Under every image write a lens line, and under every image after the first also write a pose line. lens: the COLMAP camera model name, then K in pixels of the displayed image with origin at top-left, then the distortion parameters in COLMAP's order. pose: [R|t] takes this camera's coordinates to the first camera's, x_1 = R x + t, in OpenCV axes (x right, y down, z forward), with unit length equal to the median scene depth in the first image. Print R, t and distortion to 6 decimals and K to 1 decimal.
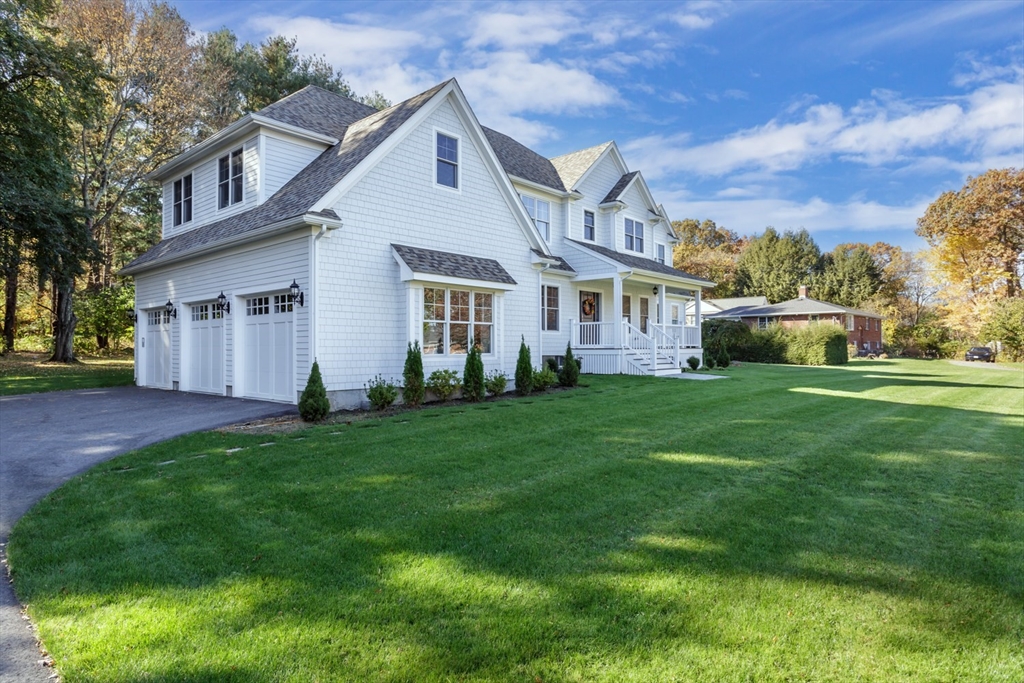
lens RADIAL K [[595.5, 0, 512.0], [0, 595.5, 341.5], [0, 0, 1]] dist [-0.000874, -0.000180]
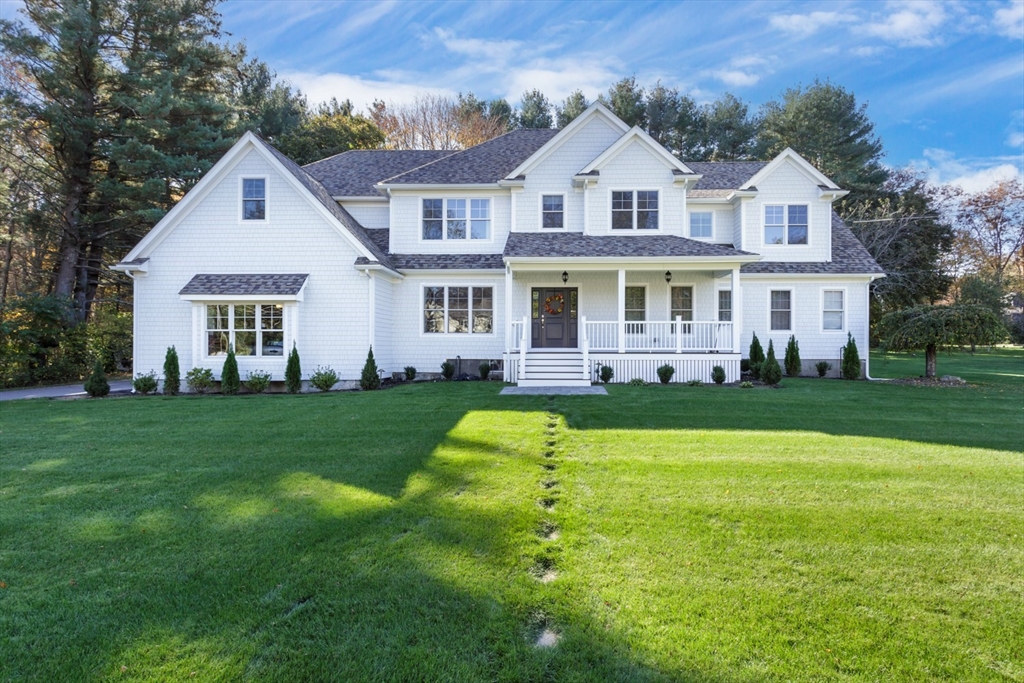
lens RADIAL K [[495.6, 0, 512.0], [0, 495.6, 341.5], [0, 0, 1]] dist [-0.001891, -0.000039]
pose [[0.632740, -0.002488, -0.774360, 0.860854], [0.004284, 0.999991, 0.000288, -0.005740], [0.774353, -0.003499, 0.632745, 0.643194]]
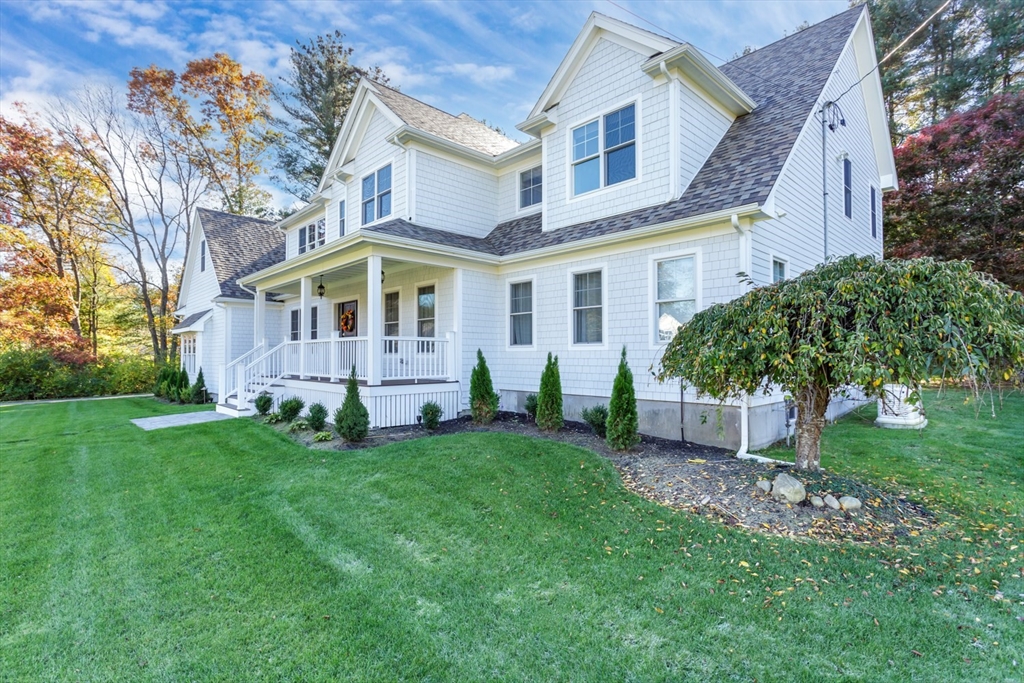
lens RADIAL K [[495.6, 0, 512.0], [0, 495.6, 341.5], [0, 0, 1]] dist [-0.001891, -0.000039]
pose [[-0.072154, -0.019156, -0.997209, 0.982590], [0.019173, 0.999604, -0.020590, -0.017597], [0.997209, -0.020605, -0.071759, 1.582343]]
